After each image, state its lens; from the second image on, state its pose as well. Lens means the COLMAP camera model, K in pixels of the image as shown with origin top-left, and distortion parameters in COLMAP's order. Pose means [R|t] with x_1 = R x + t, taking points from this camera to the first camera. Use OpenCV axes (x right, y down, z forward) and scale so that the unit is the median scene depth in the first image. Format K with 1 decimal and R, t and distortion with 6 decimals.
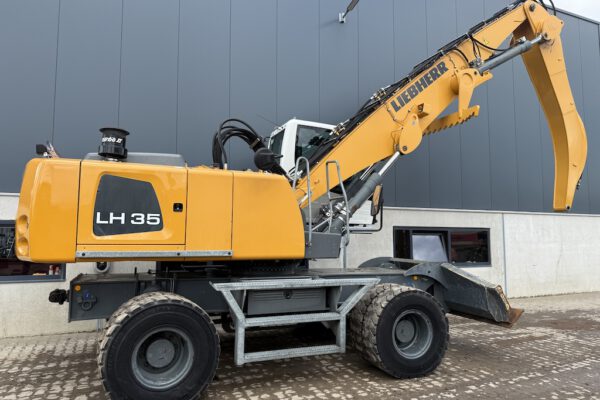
lens RADIAL K [[421.8, 0, 300.0], [0, 421.8, 200.0], [0, 0, 1]] dist [0.041270, -0.057228]
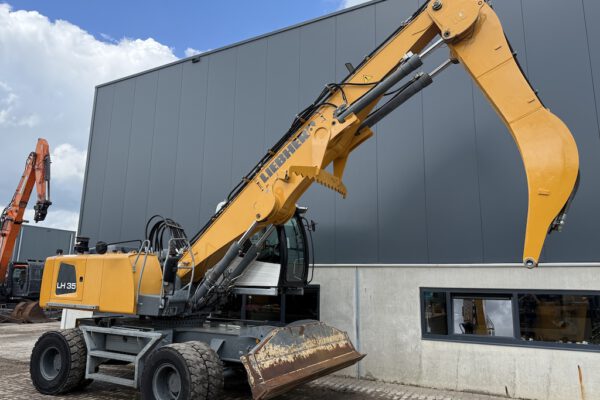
lens RADIAL K [[418.3, 0, 297.2], [0, 418.3, 201.1], [0, 0, 1]] dist [0.119073, -0.167633]
pose [[0.615224, -0.150906, -0.773774, 1.116845], [0.053320, 0.987226, -0.150140, 0.007538], [0.786547, 0.051112, 0.615412, 0.393521]]
